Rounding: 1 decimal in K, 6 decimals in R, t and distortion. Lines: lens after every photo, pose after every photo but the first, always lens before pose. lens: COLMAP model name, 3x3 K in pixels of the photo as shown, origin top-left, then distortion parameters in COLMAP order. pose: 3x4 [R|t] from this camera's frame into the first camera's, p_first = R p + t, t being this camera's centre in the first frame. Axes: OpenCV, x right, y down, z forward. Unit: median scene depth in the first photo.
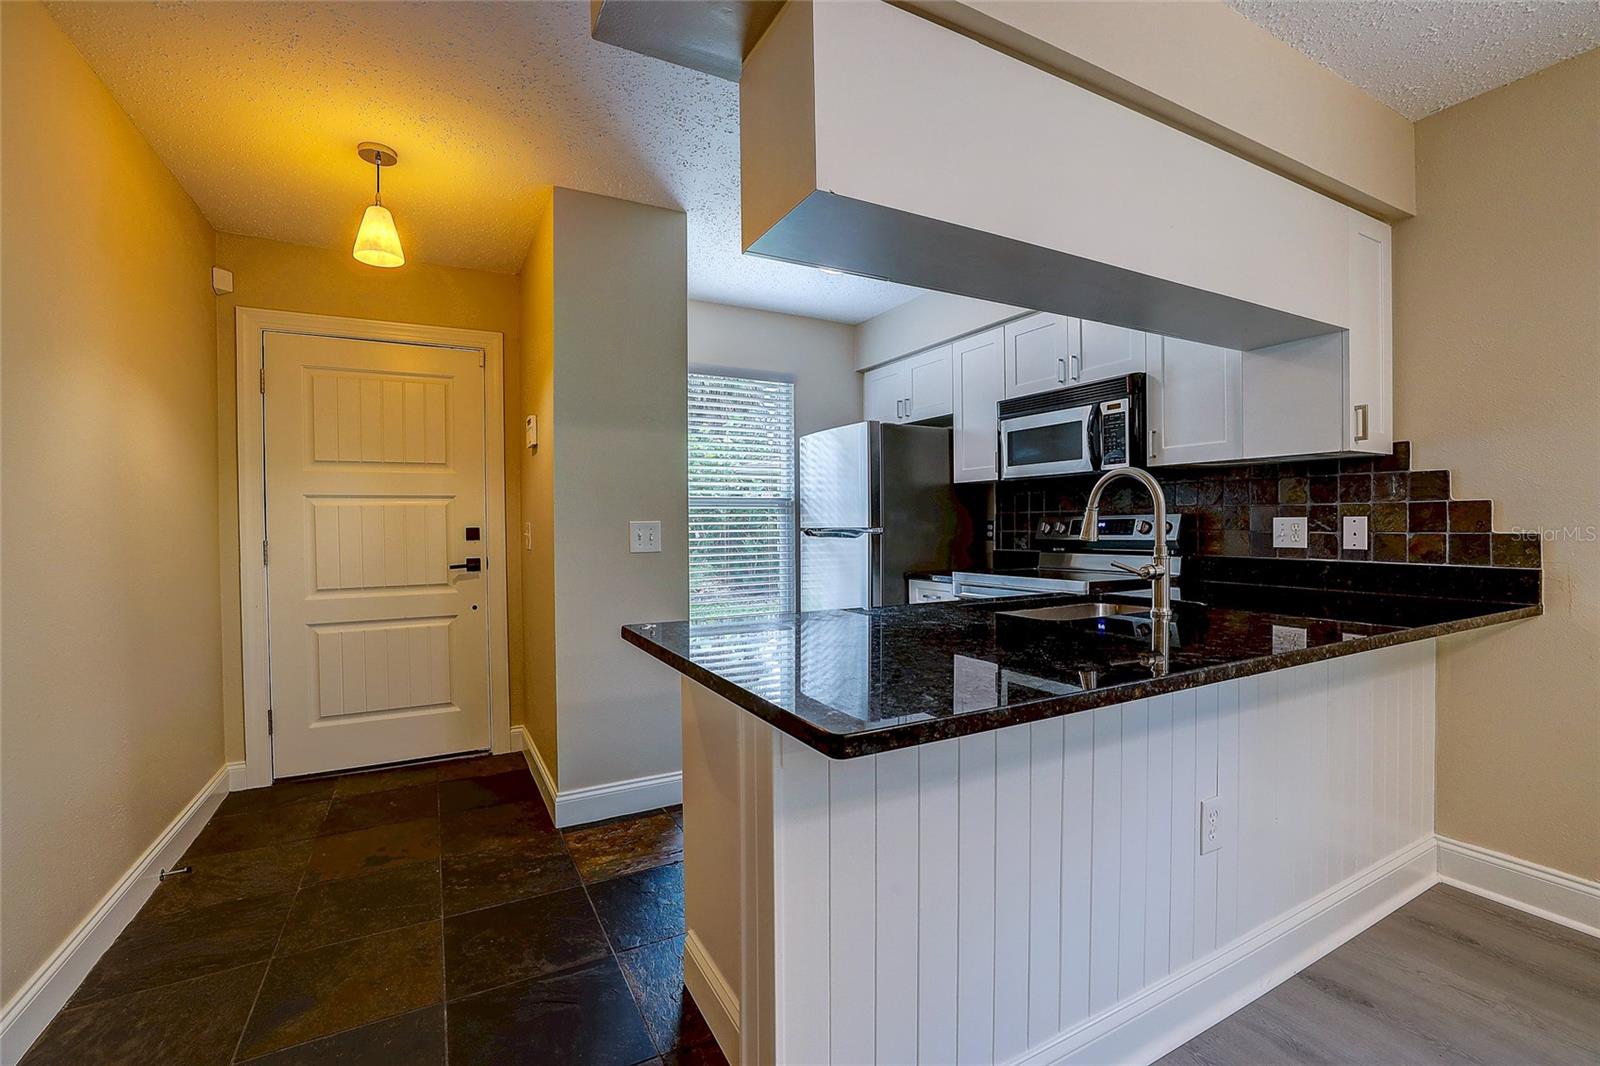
lens RADIAL K [[686.4, 0, 799.5], [0, 686.4, 535.8], [0, 0, 1]] dist [-0.028690, 0.001739]
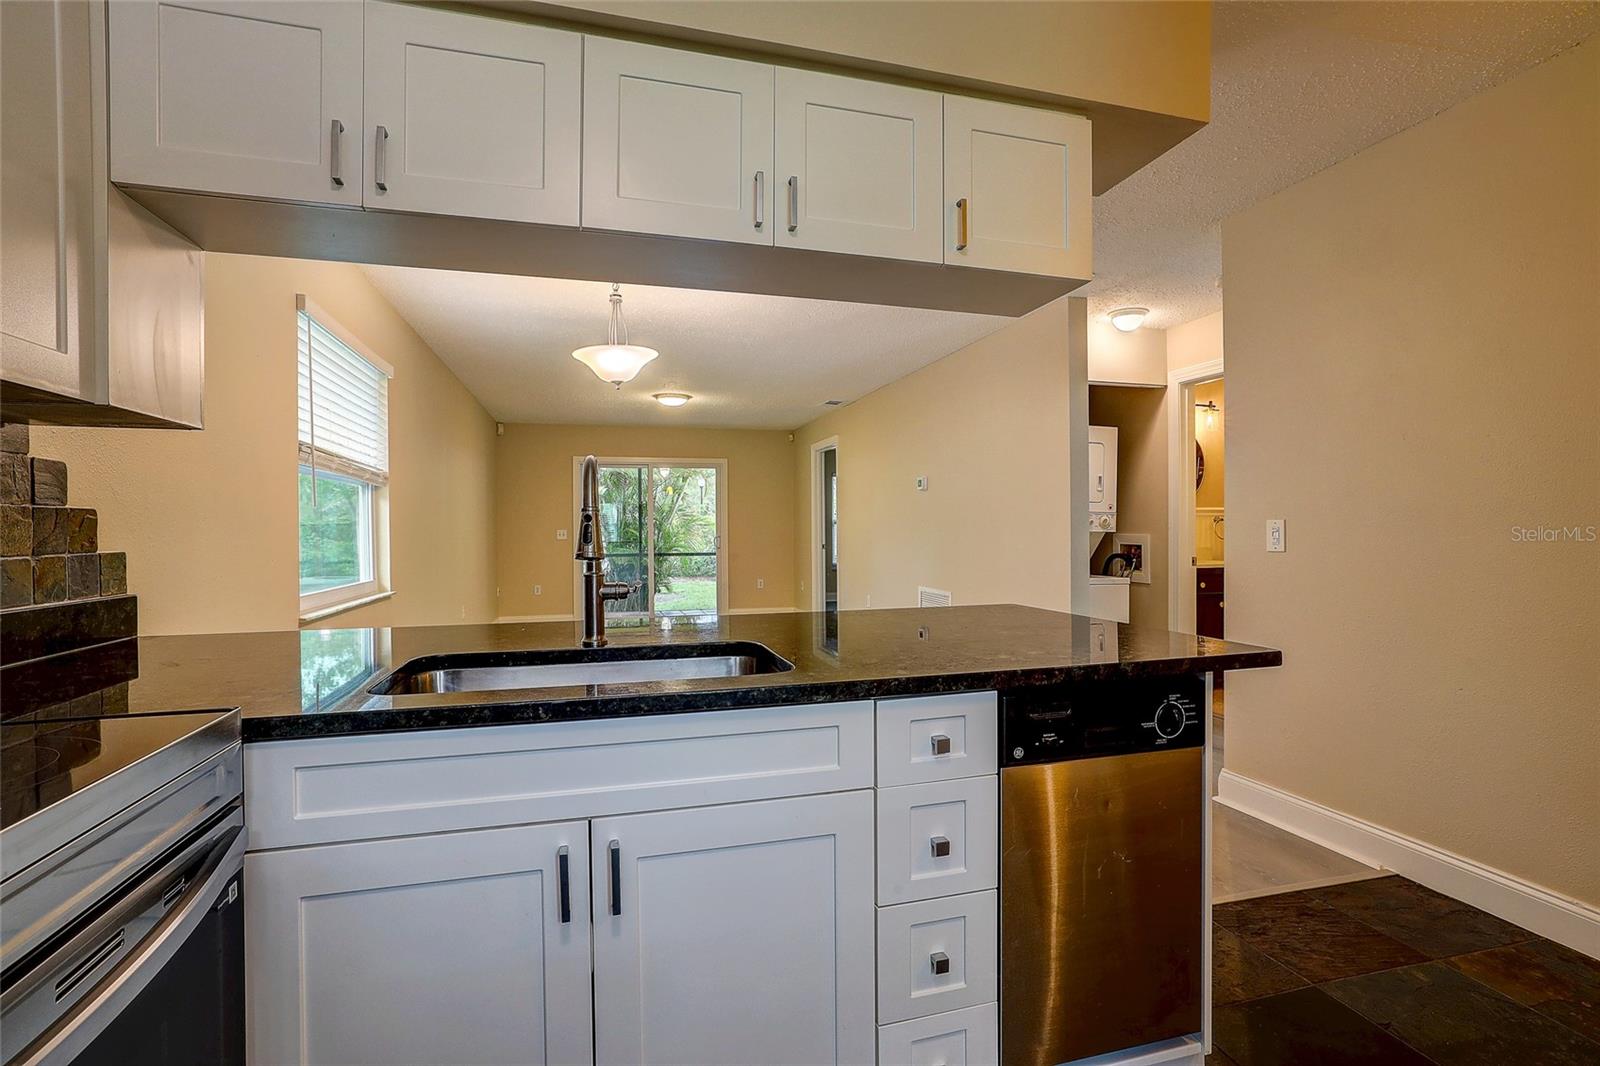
lens RADIAL K [[765.7, 0, 792.1], [0, 765.7, 524.2], [0, 0, 1]] dist [-0.036344, 0.008497]
pose [[-0.969418, 0.017801, 0.244768, 0.038490], [0.021047, 0.999722, 0.010652, -0.022868], [-0.244511, 0.015478, -0.969523, 1.192779]]
